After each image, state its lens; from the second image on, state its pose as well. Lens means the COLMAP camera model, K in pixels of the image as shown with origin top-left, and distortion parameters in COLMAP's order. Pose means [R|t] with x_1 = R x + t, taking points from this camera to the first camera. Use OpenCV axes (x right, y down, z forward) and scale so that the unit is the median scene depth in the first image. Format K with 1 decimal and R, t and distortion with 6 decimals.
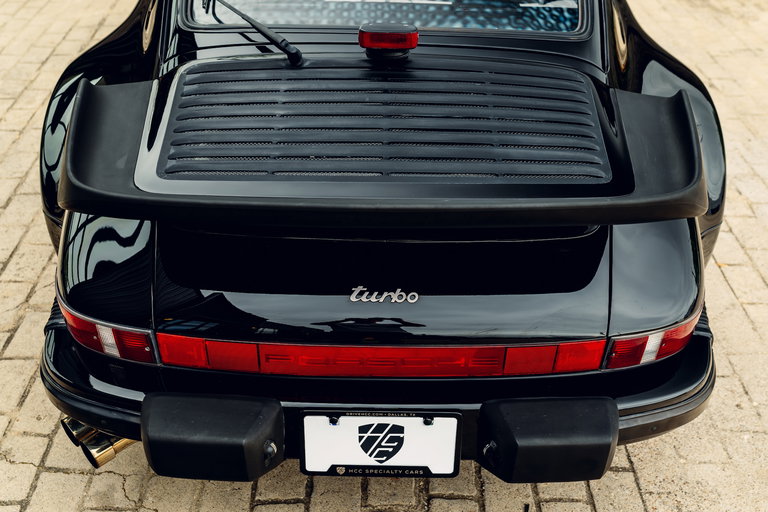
lens RADIAL K [[714.3, 0, 384.0], [0, 714.3, 256.0], [0, 0, 1]] dist [0.008032, -0.018511]
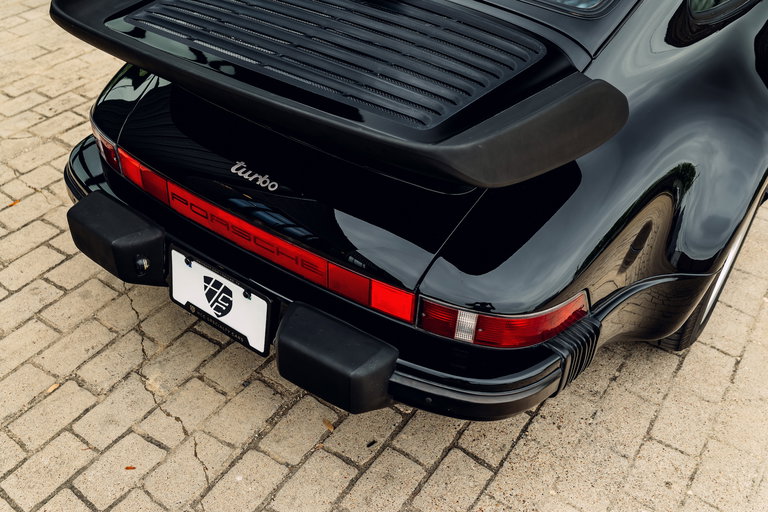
lens RADIAL K [[714.3, 0, 384.0], [0, 714.3, 256.0], [0, 0, 1]] dist [0.008032, -0.018511]
pose [[0.823814, 0.381336, -0.419421, 0.672187], [-0.362577, 0.923228, 0.127233, -0.044792], [0.435739, 0.047256, 0.898832, 0.079323]]
